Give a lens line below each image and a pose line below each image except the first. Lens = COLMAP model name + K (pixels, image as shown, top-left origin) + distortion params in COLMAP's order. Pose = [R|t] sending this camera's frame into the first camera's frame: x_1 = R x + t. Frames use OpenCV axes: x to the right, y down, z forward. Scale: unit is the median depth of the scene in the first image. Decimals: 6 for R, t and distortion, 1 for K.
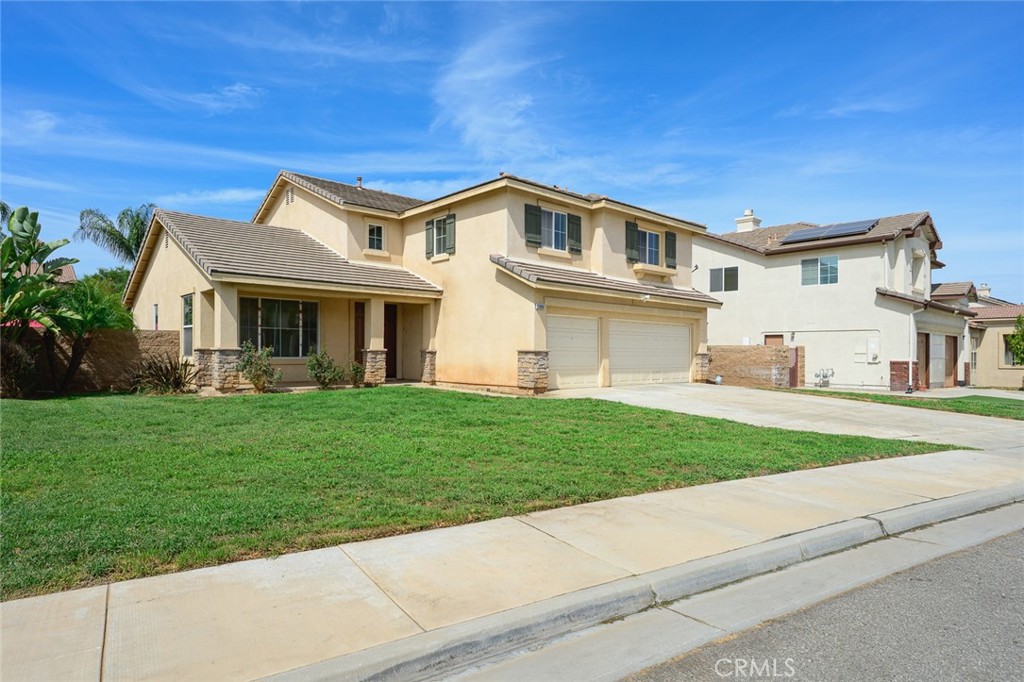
lens RADIAL K [[584.5, 0, 512.6], [0, 584.5, 359.8], [0, 0, 1]] dist [0.000459, 0.000079]
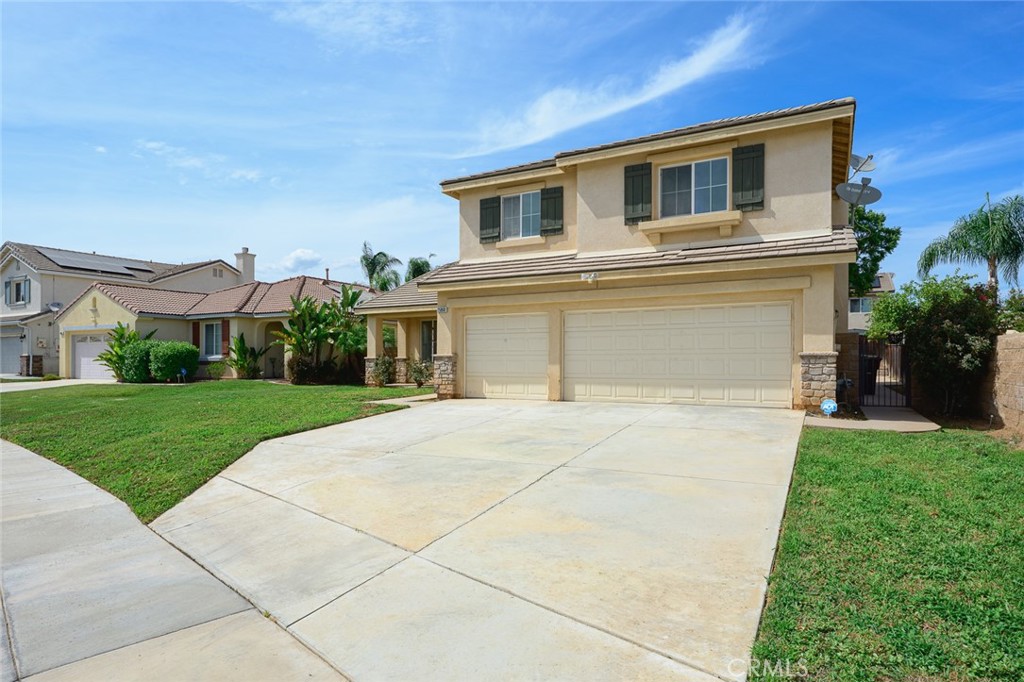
lens RADIAL K [[584.5, 0, 512.6], [0, 584.5, 359.8], [0, 0, 1]] dist [0.000459, 0.000079]
pose [[0.324130, -0.007154, -0.945985, 0.859094], [-0.004252, 0.999950, -0.009019, -0.000656], [0.946003, 0.006945, 0.324084, 0.689901]]
